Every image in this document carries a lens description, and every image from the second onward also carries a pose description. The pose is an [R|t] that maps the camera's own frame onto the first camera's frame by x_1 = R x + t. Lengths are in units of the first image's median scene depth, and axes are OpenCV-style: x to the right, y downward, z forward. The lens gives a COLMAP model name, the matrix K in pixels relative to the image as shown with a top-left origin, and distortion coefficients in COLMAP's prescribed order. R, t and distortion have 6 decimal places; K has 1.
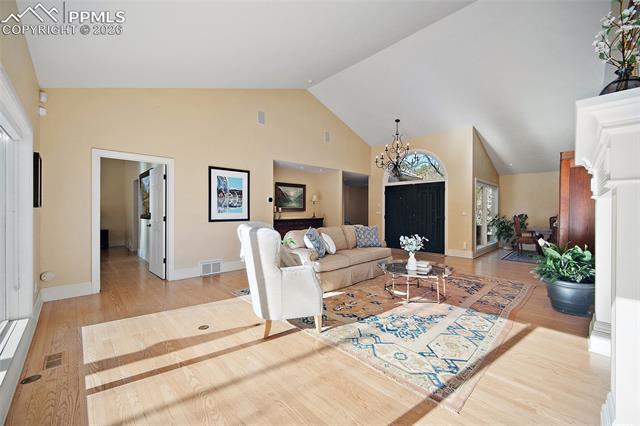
lens RADIAL K [[255.4, 0, 319.4], [0, 255.4, 208.7], [0, 0, 1]] dist [-0.000825, -0.000348]
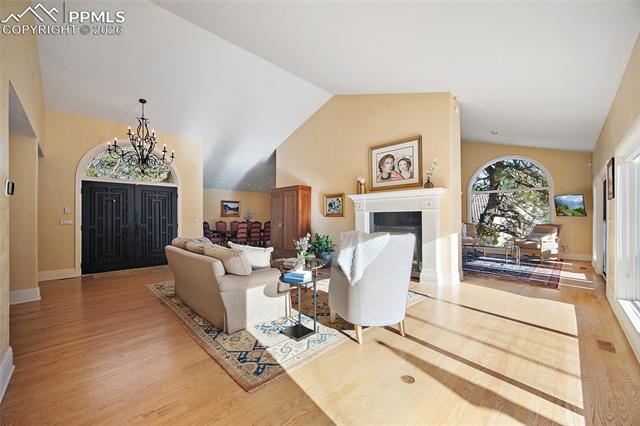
lens RADIAL K [[251.5, 0, 315.1], [0, 251.5, 214.7], [0, 0, 1]] dist [-0.002282, 0.000128]
pose [[-0.002602, 0.007237, 0.999970, -1.304100], [-0.001726, 0.999972, -0.007242, 0.006157], [-0.999995, -0.001745, -0.002589, 1.412945]]
